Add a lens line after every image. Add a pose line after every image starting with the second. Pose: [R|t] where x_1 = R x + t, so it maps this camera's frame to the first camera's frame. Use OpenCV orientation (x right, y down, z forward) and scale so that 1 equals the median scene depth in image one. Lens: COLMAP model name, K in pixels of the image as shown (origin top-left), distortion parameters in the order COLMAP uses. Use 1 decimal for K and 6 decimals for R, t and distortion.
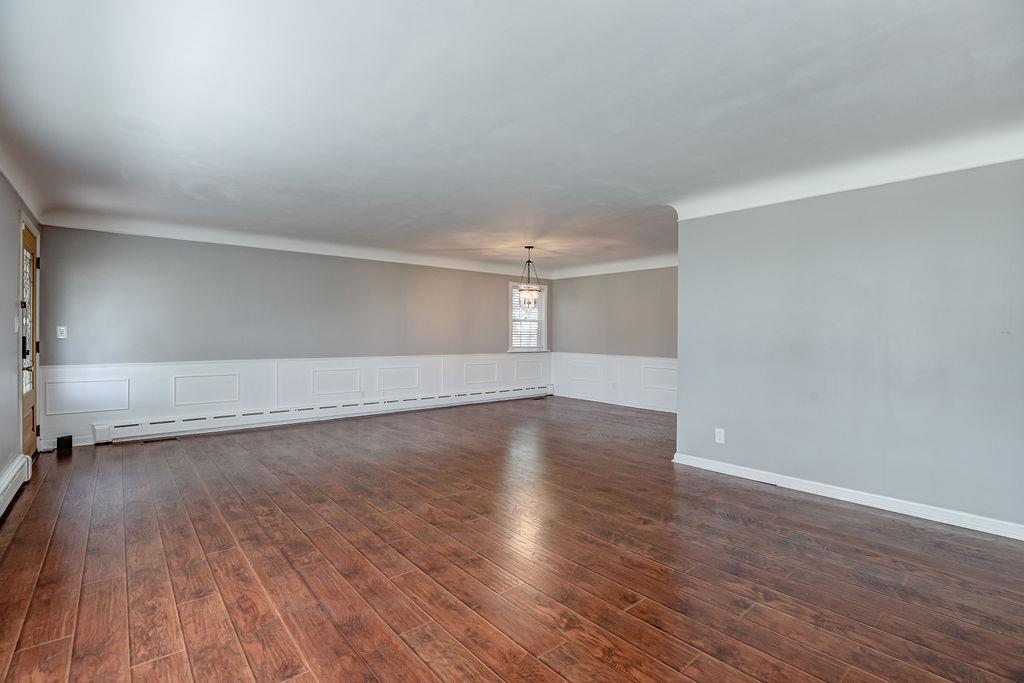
lens RADIAL K [[472.9, 0, 510.8], [0, 472.9, 329.8], [0, 0, 1]] dist [-0.019968, -0.000044]
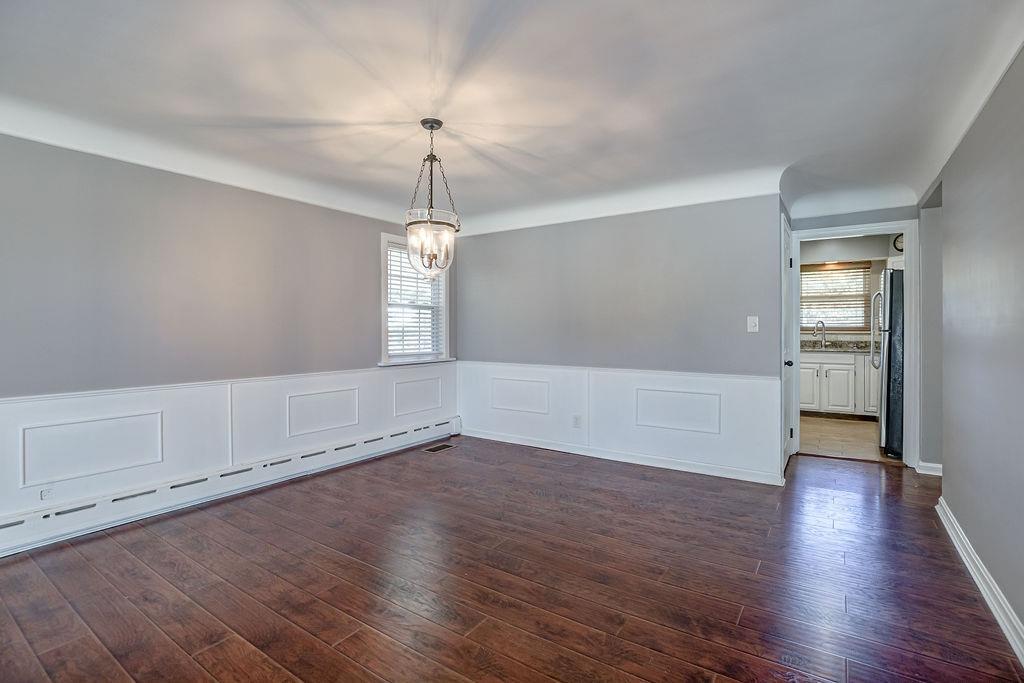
lens RADIAL K [[472.9, 0, 510.8], [0, 472.9, 329.8], [0, 0, 1]] dist [-0.019968, -0.000044]
pose [[0.964174, -0.008176, 0.265143, -0.004333], [0.006375, 0.999950, 0.007653, 0.004740], [-0.265193, -0.005689, 0.964179, 0.452019]]
